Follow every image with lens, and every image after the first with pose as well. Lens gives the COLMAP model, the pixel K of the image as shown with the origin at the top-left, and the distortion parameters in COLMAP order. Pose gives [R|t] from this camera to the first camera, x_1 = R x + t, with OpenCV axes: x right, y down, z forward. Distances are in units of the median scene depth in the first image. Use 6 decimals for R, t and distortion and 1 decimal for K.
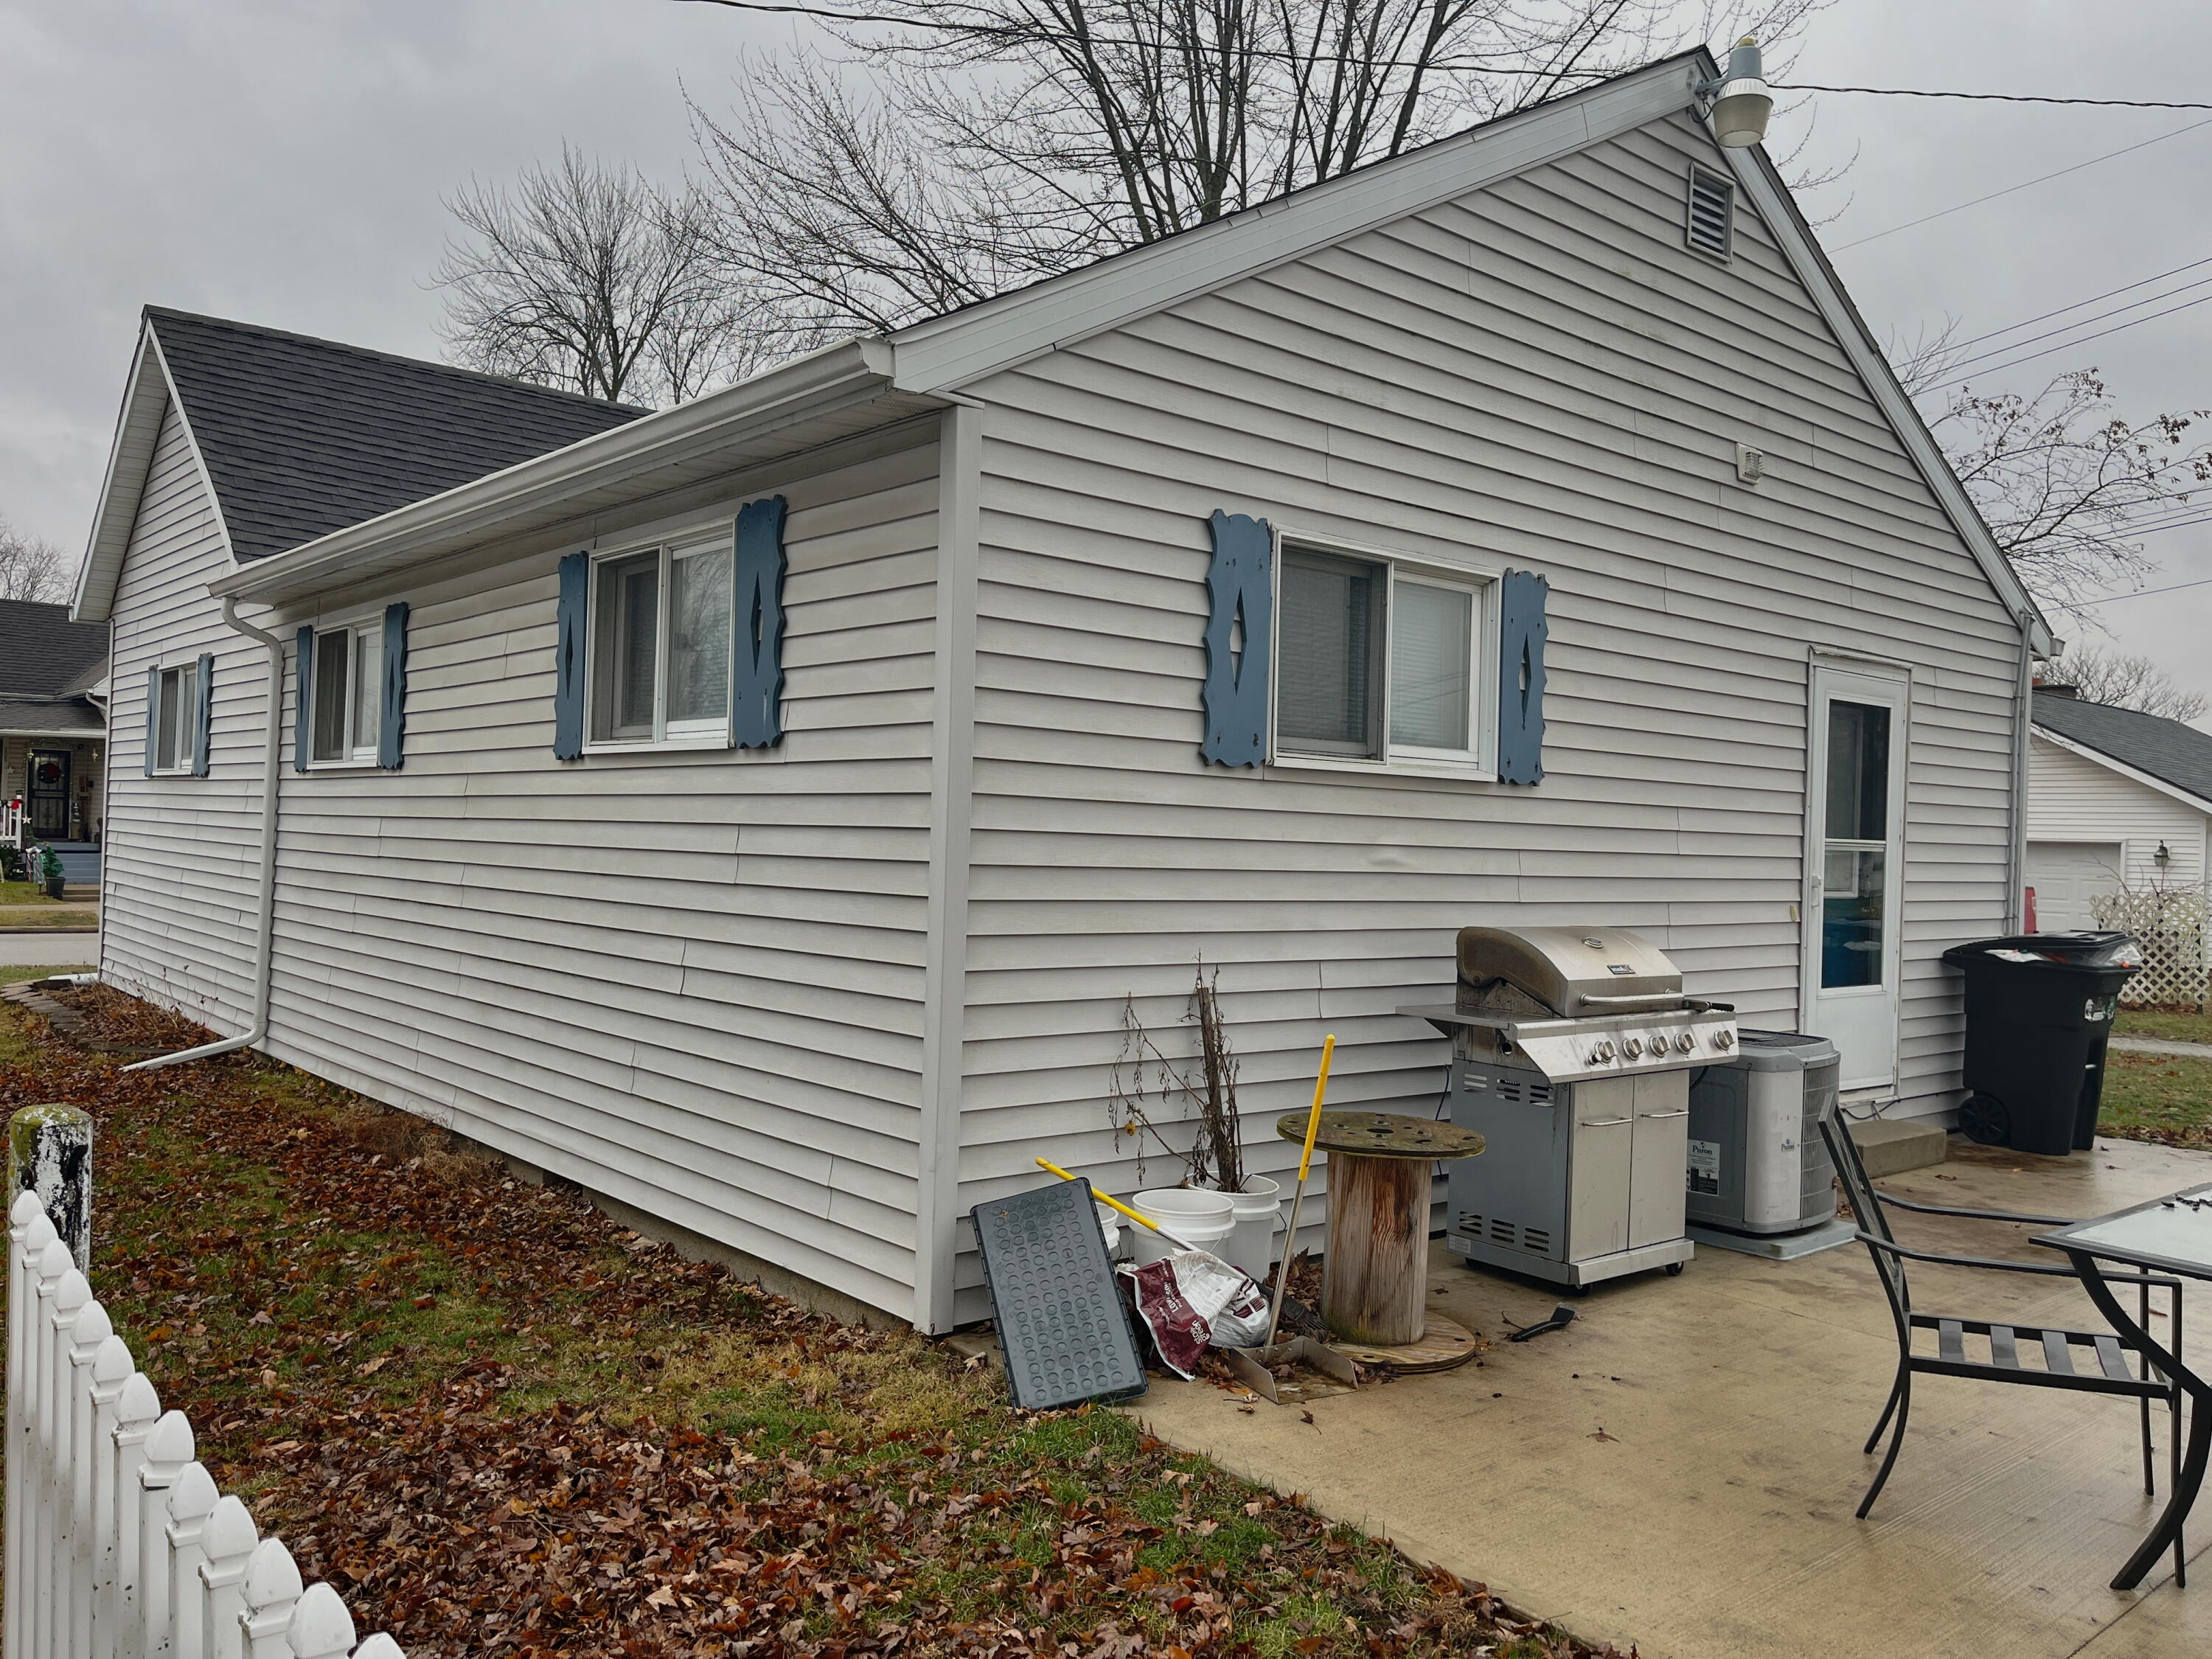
lens RADIAL K [[1647.8, 0, 990.0], [0, 1647.8, 868.1], [0, 0, 1]] dist [0.005993, -0.001247]
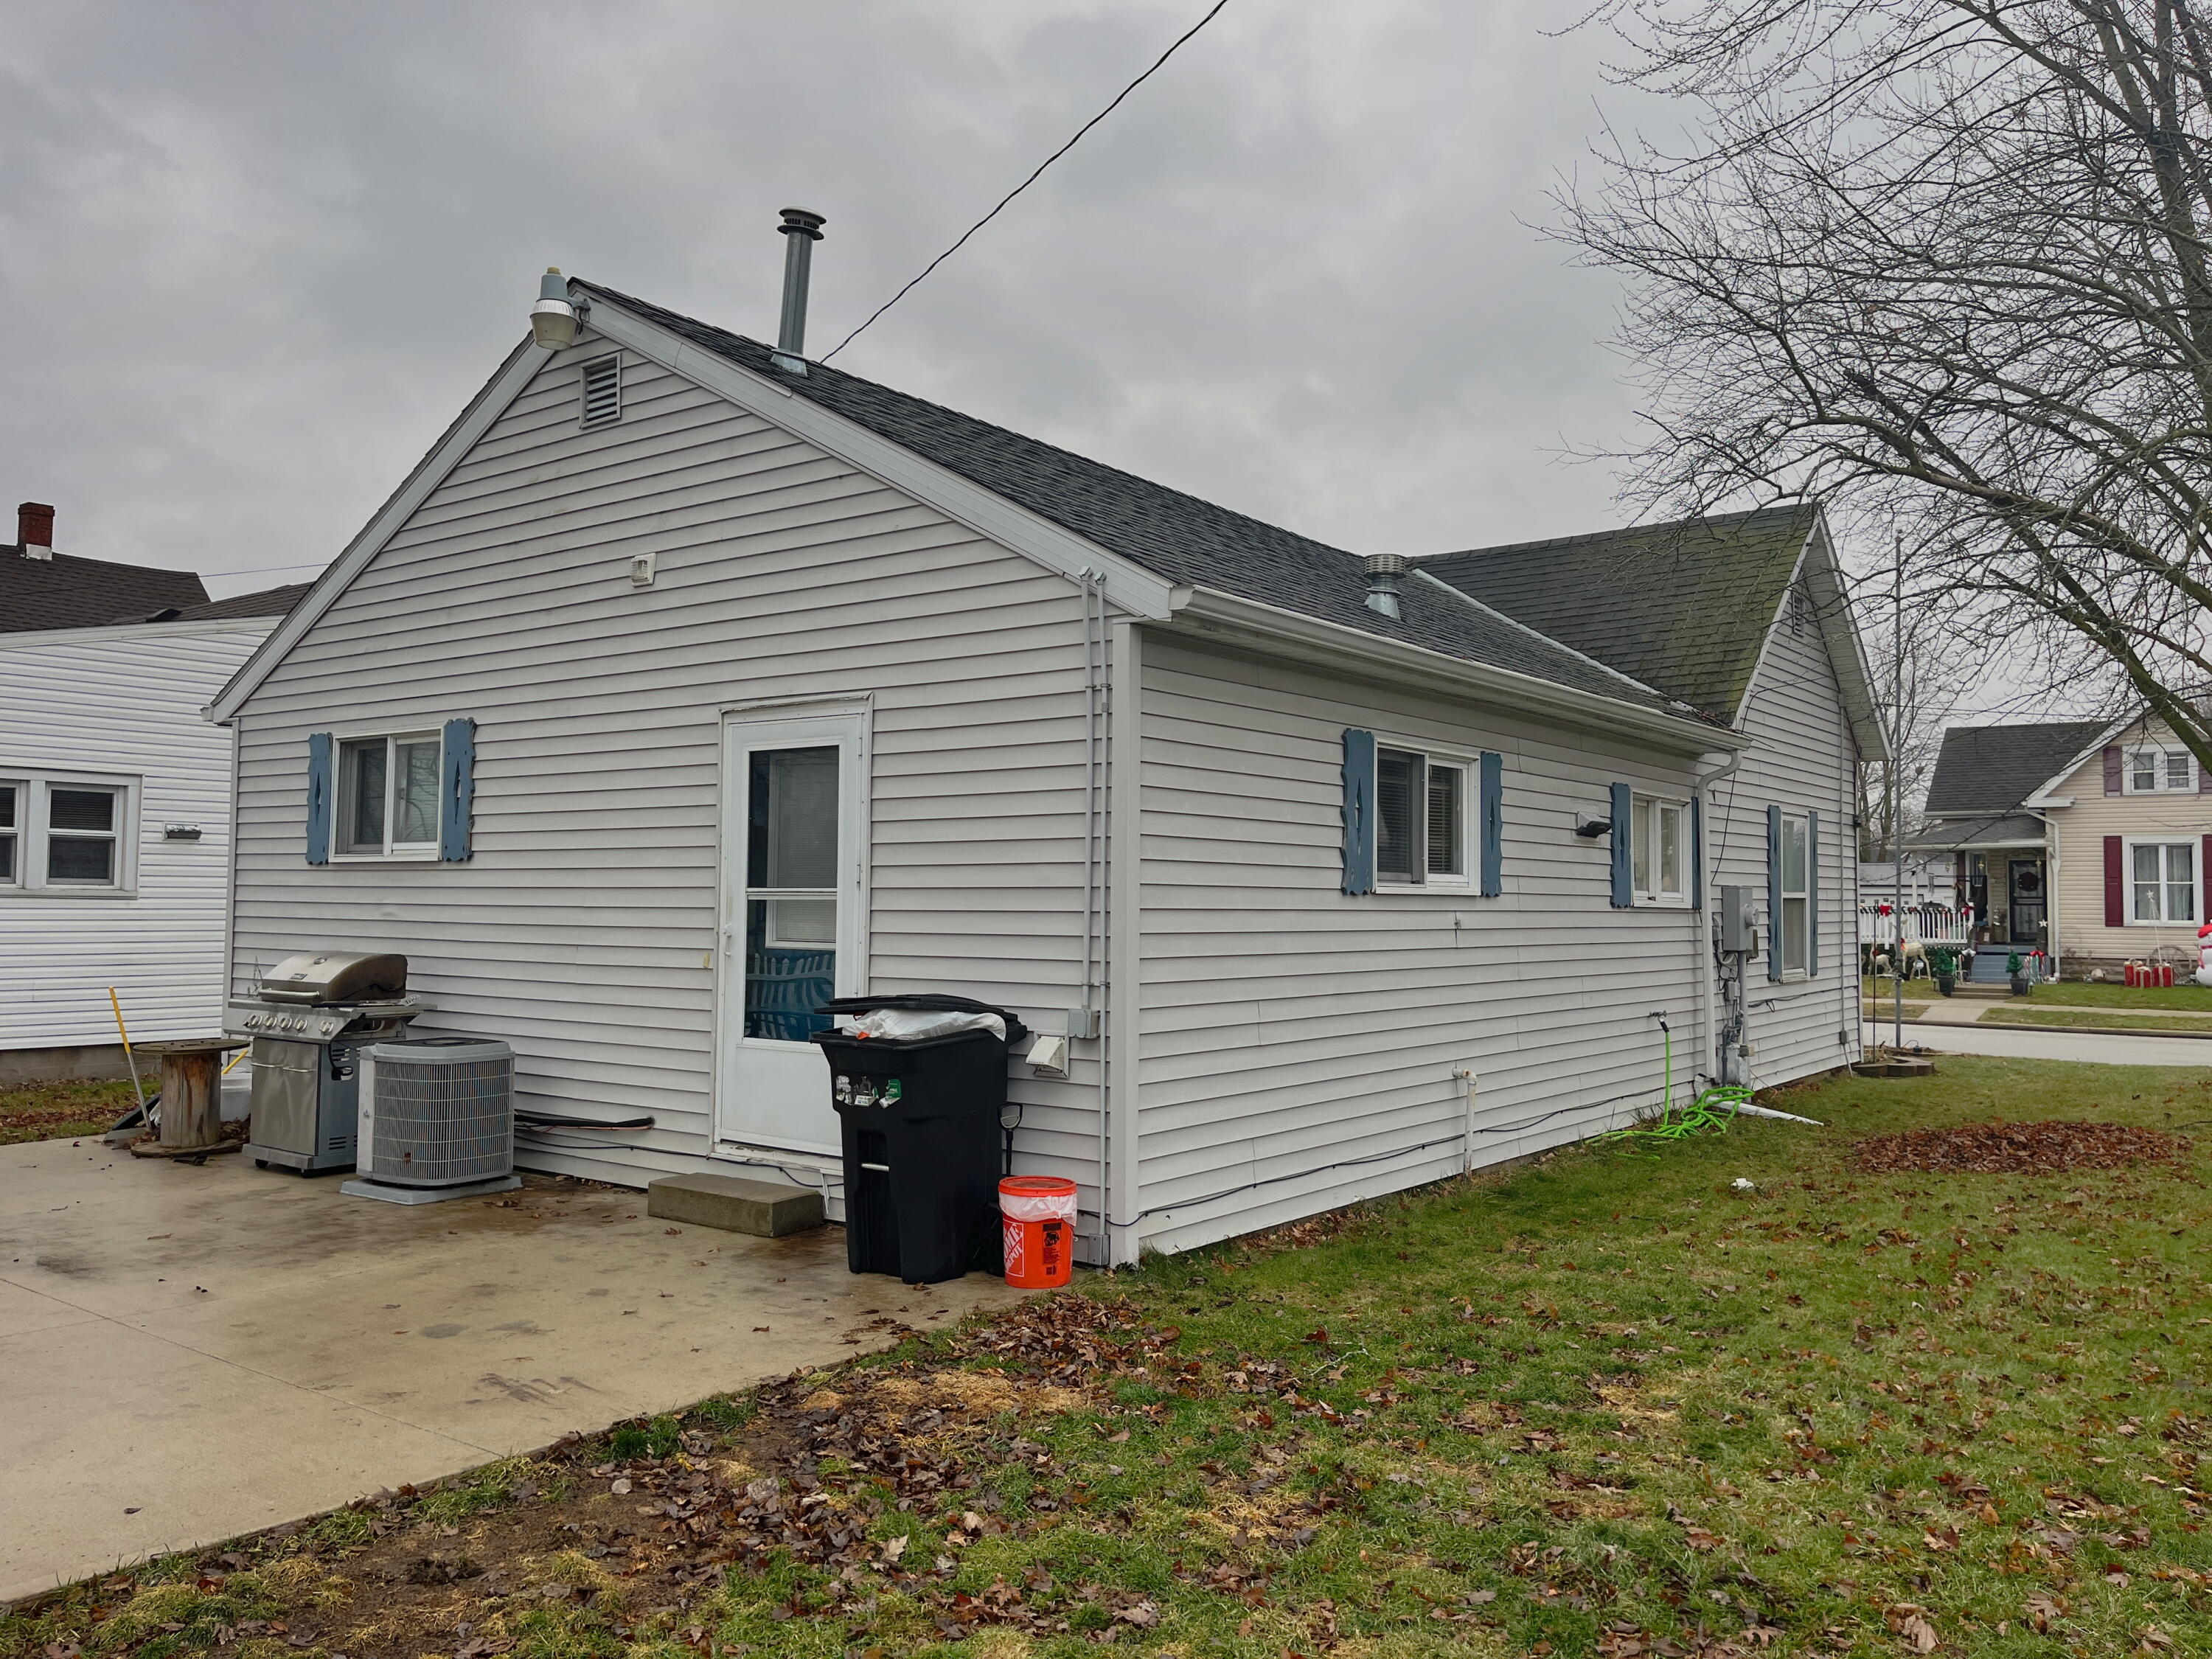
lens RADIAL K [[1695.2, 0, 1157.0], [0, 1695.2, 837.5], [0, 0, 1]] dist [0.058146, -0.078098]
pose [[0.265079, -0.058200, -0.962469, 2.001200], [-0.012912, 0.997873, -0.063897, 0.018914], [0.964140, 0.029365, 0.263764, 1.217006]]
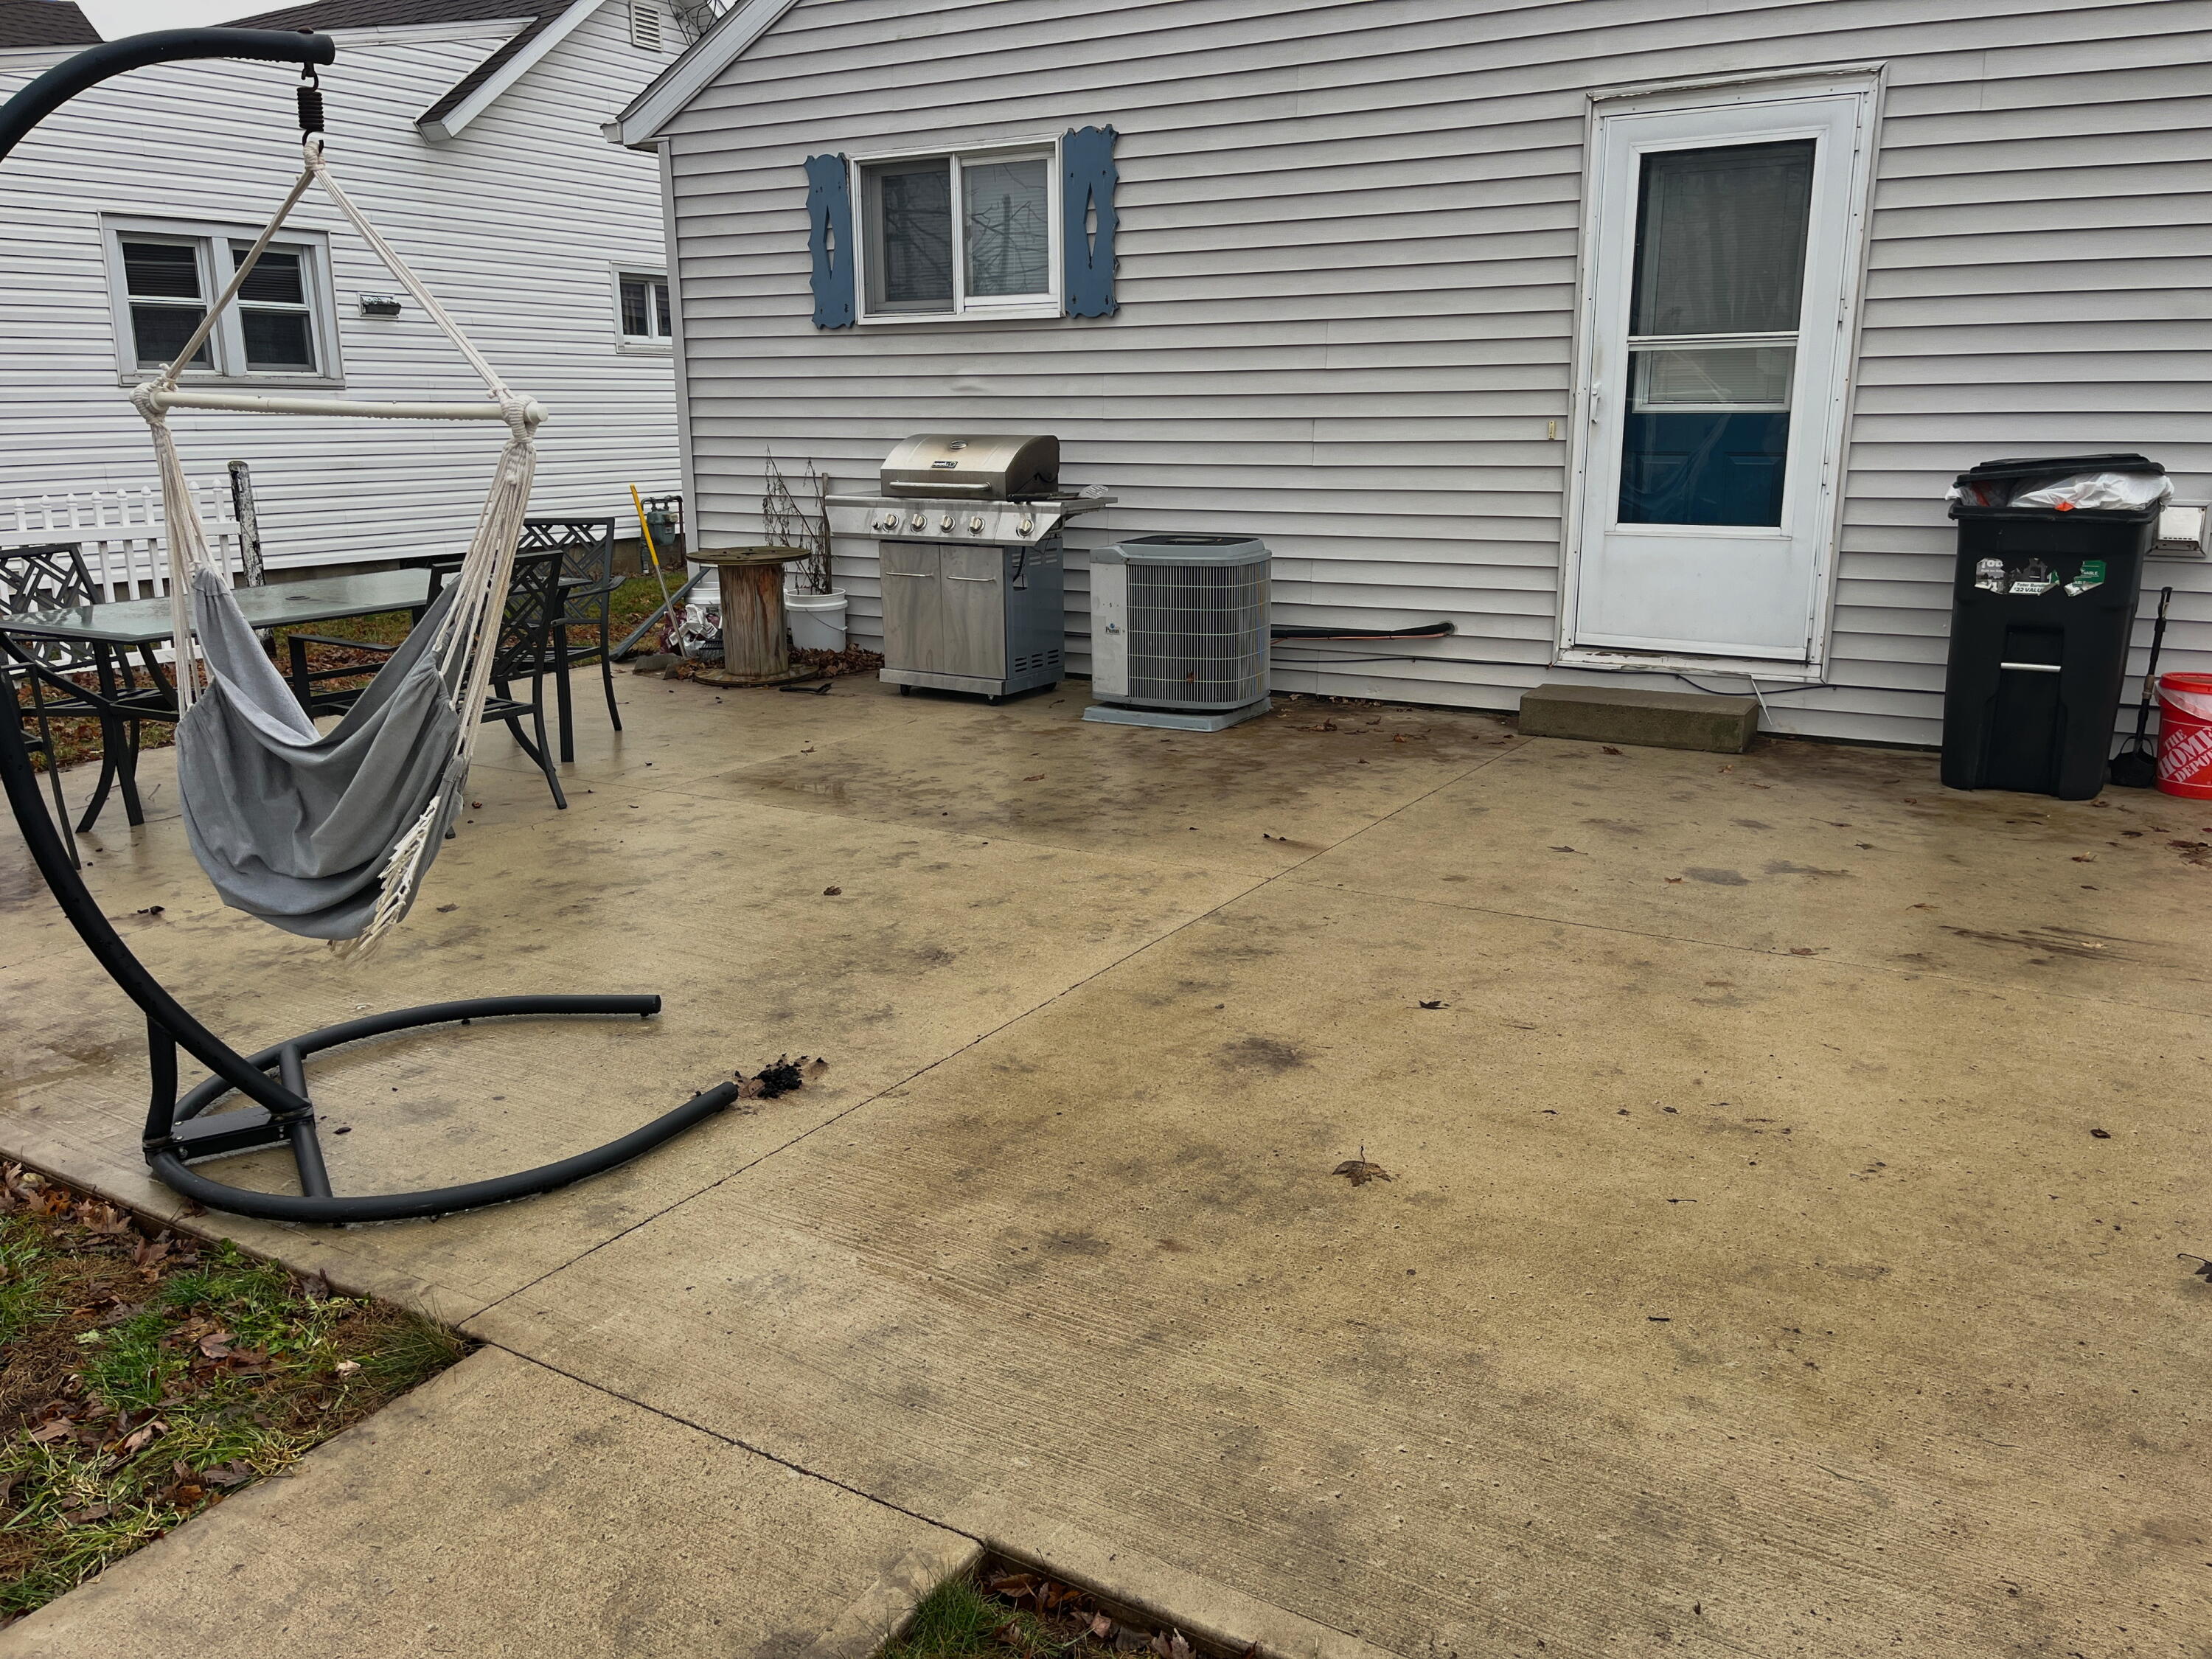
lens RADIAL K [[1695.2, 0, 1157.0], [0, 1695.2, 837.5], [0, 0, 1]] dist [0.058146, -0.078098]
pose [[0.362421, 0.204414, -0.909322, 1.573019], [0.006013, 0.975119, 0.221601, 0.045667], [0.931995, -0.085781, 0.352175, 0.577816]]
